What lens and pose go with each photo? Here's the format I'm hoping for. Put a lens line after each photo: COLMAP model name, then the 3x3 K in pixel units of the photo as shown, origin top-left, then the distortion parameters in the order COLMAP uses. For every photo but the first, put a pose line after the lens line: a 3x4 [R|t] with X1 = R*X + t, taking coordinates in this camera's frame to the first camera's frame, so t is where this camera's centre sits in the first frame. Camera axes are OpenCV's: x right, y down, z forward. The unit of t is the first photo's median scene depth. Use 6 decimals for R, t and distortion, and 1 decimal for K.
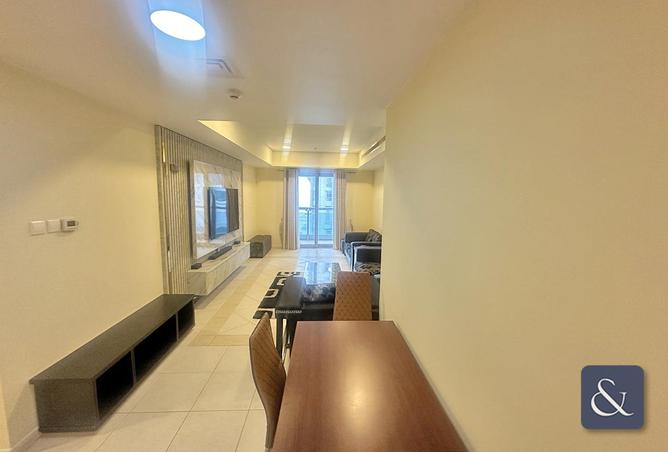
lens RADIAL K [[266.4, 0, 334.0], [0, 266.4, 226.0], [0, 0, 1]] dist [-0.000035, -0.000007]
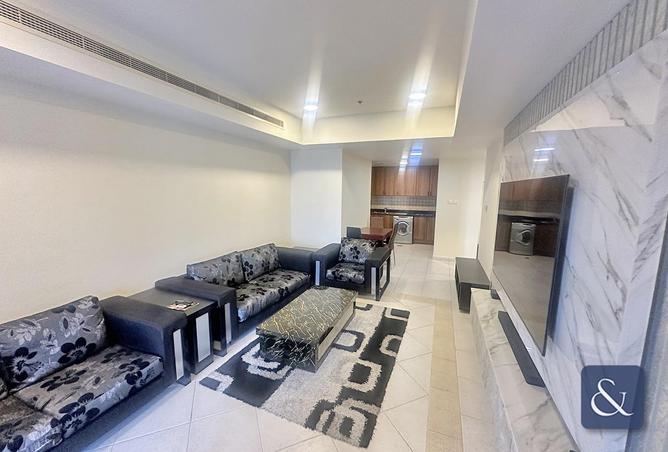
lens RADIAL K [[266.4, 0, 334.0], [0, 266.4, 226.0], [0, 0, 1]] dist [-0.000035, -0.000007]
pose [[-0.905284, -0.085936, 0.416025, -0.351433], [0.021991, 0.968532, 0.247917, -0.189117], [-0.424238, 0.233584, -0.874906, 1.554500]]
